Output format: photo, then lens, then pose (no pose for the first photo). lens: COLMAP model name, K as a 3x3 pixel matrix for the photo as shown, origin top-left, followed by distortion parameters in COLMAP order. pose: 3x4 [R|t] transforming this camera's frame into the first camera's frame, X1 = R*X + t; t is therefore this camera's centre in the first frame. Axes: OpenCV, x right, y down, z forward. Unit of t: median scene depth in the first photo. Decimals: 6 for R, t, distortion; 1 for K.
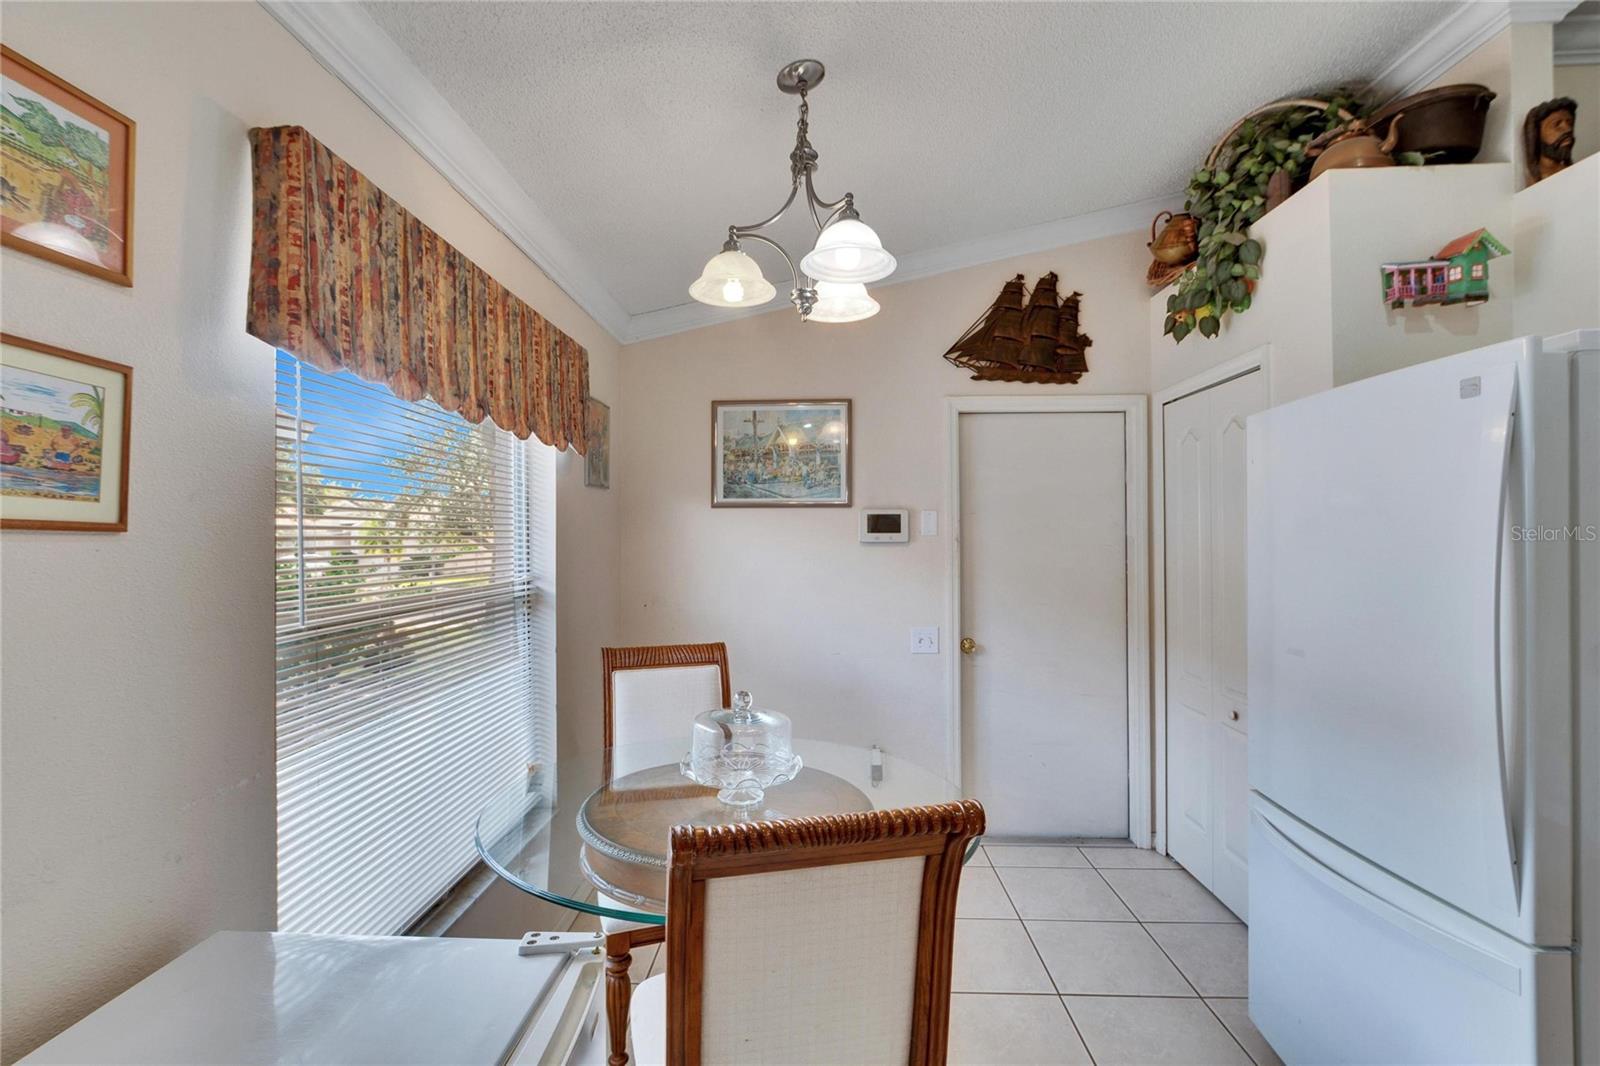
lens RADIAL K [[716.2, 0, 800.0], [0, 716.2, 533.0], [0, 0, 1]] dist [-0.002948, -0.000288]
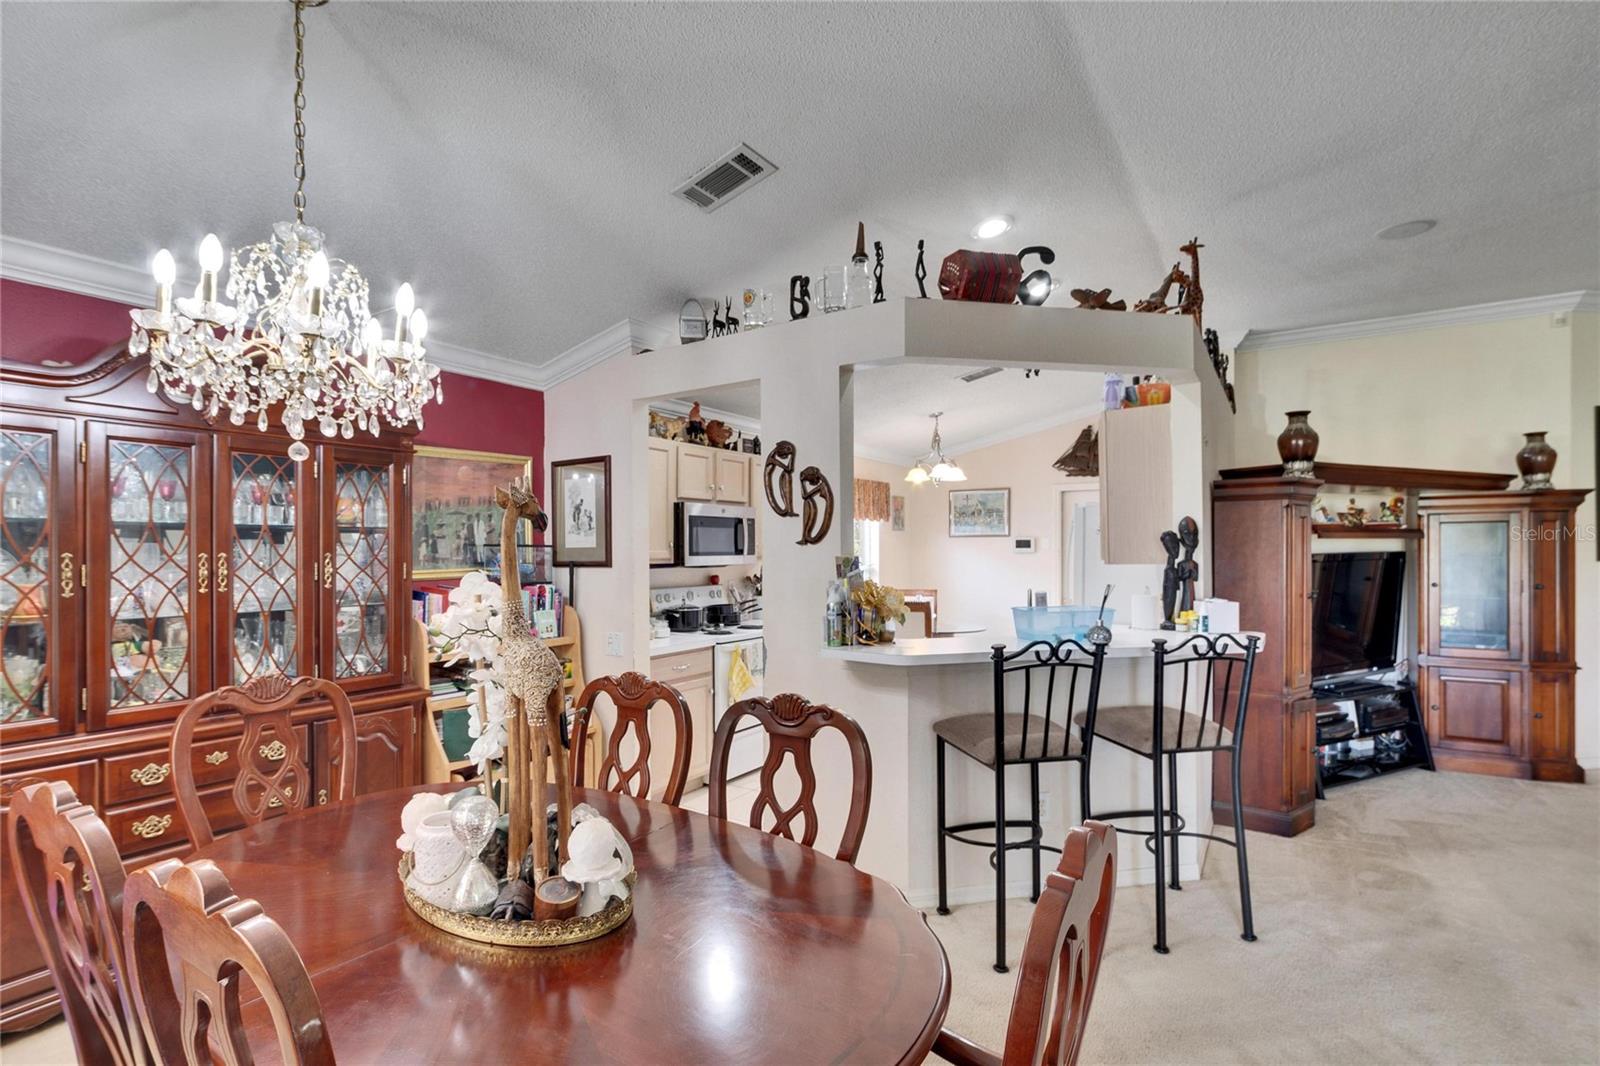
lens RADIAL K [[739.2, 0, 781.7], [0, 739.2, 556.6], [0, 0, 1]] dist [-0.002784, -0.000797]
pose [[0.843555, 0.005675, -0.537013, 0.972553], [0.004767, 0.999826, 0.018054, -0.025304], [0.537022, -0.017789, 0.843381, -1.805532]]
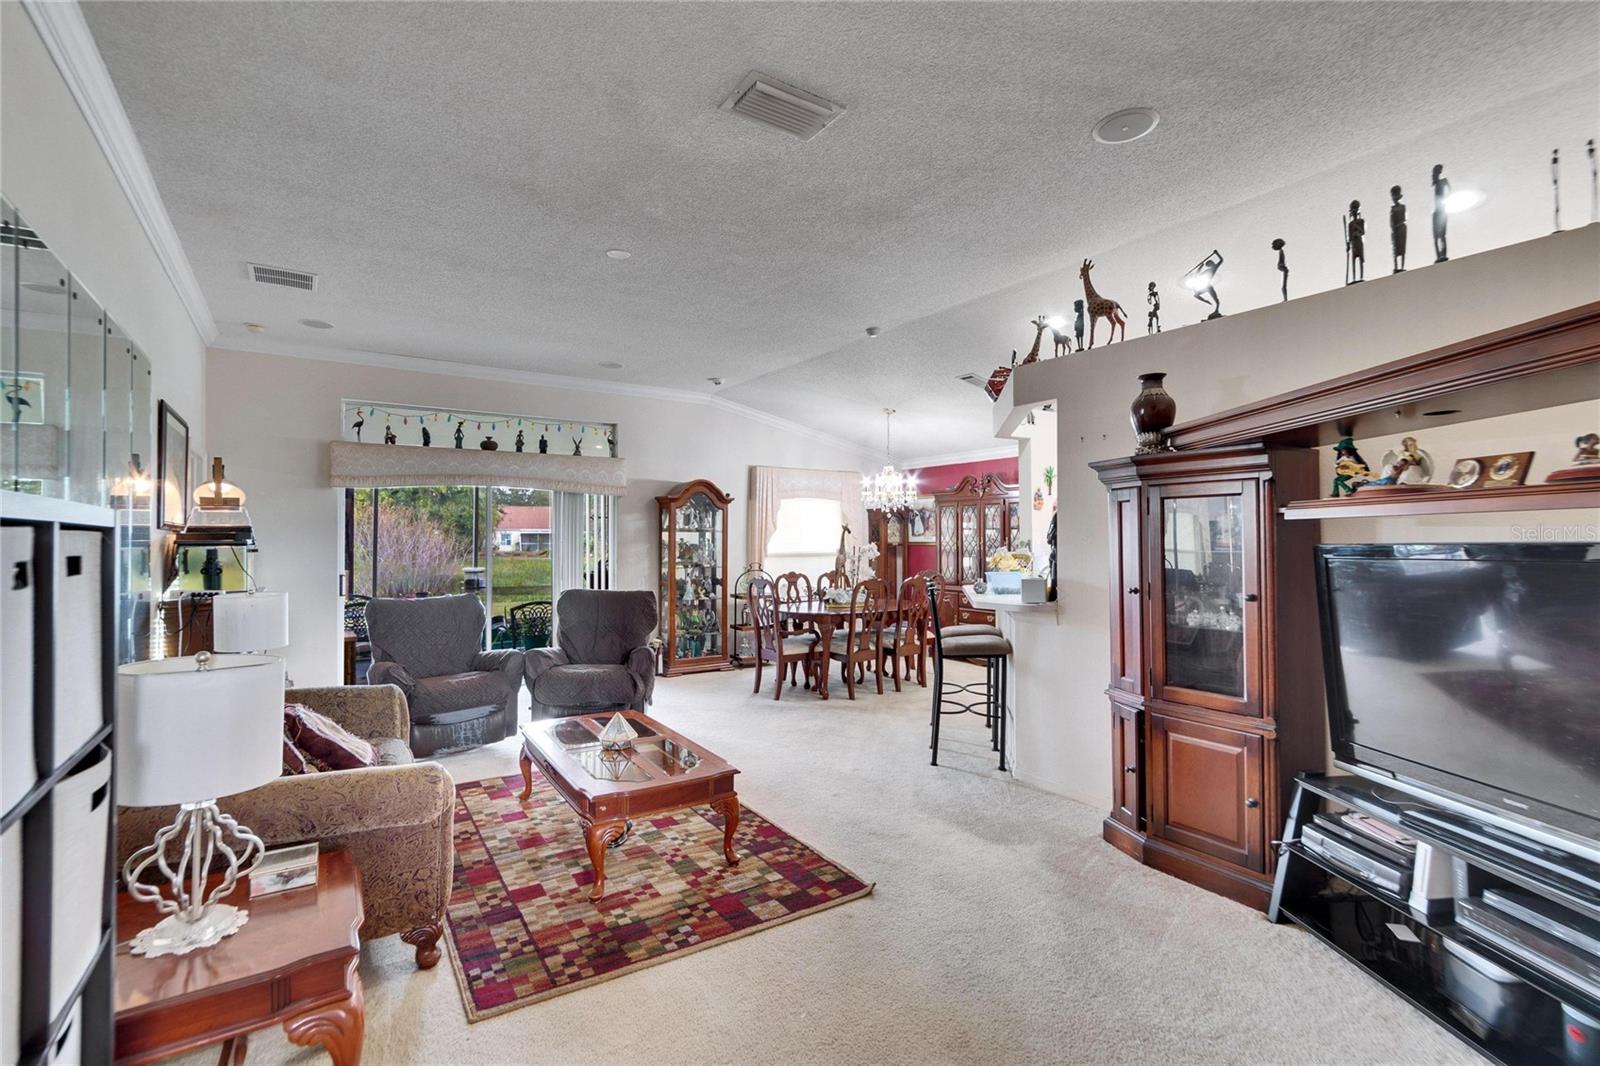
lens RADIAL K [[711.6, 0, 786.1], [0, 711.6, 531.6], [0, 0, 1]] dist [-0.003693, 0.000044]
pose [[-0.816726, 0.001625, -0.577024, 2.348958], [0.011852, 0.999832, -0.013960, -0.006467], [0.576905, -0.018240, -0.816608, 0.799363]]
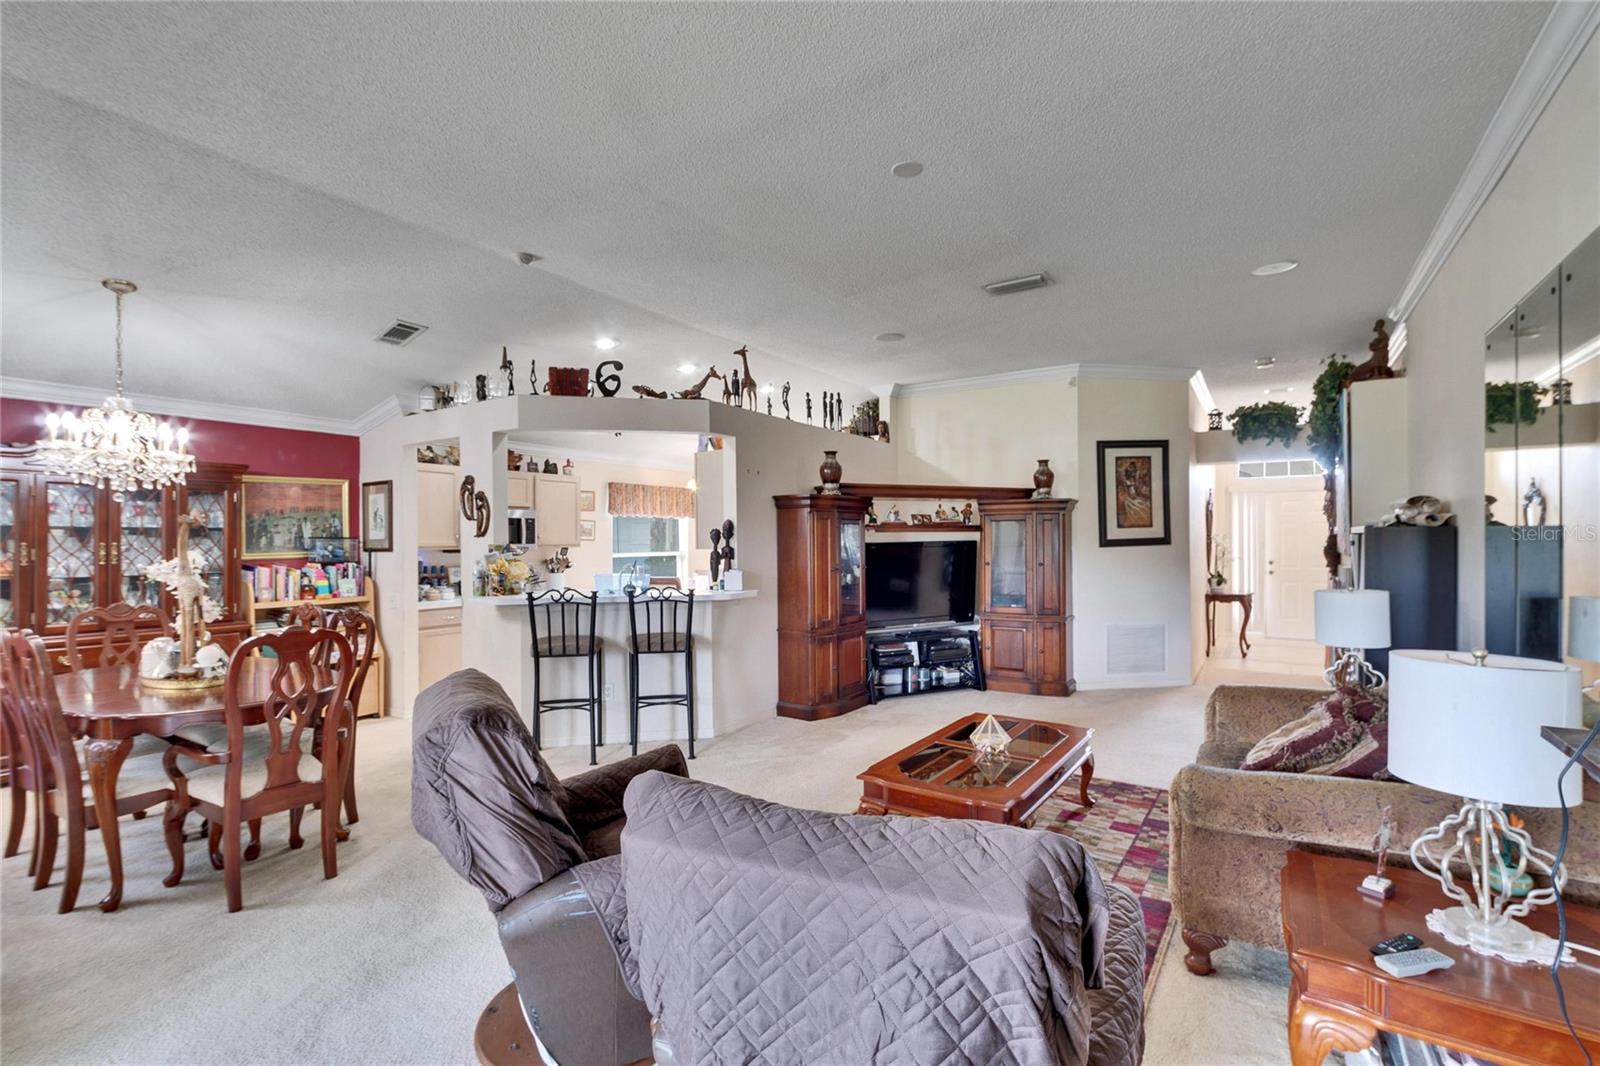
lens RADIAL K [[718.8, 0, 788.0], [0, 718.8, 540.3], [0, 0, 1]] dist [-0.001545, -0.000310]
pose [[0.843332, -0.000036, -0.537393, 2.227896], [0.006275, 0.999932, 0.009779, -0.028802], [0.537356, -0.011619, 0.843275, -1.980123]]
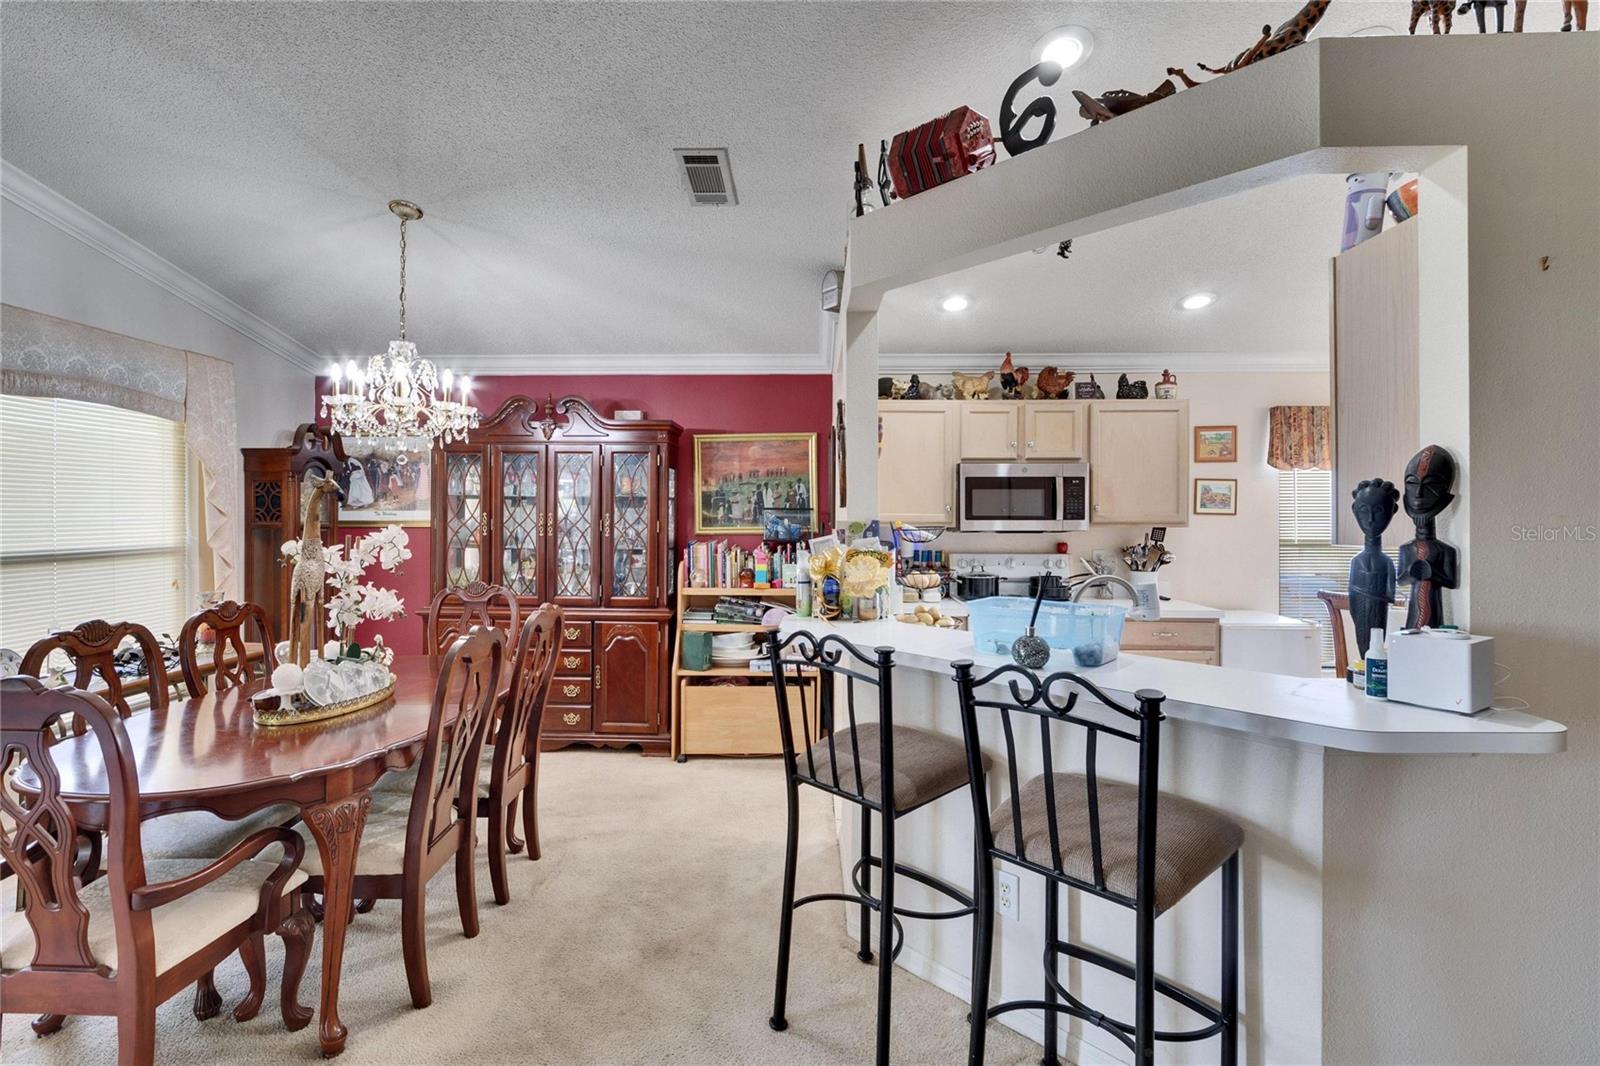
lens RADIAL K [[724.4, 0, 783.5], [0, 724.4, 511.9], [0, 0, 1]] dist [-0.002916, -0.000416]
pose [[-0.007339, 0.002382, -0.999970, 1.511075], [0.004626, 0.999987, 0.002348, -0.018907], [0.999962, -0.004609, -0.007349, -0.761482]]
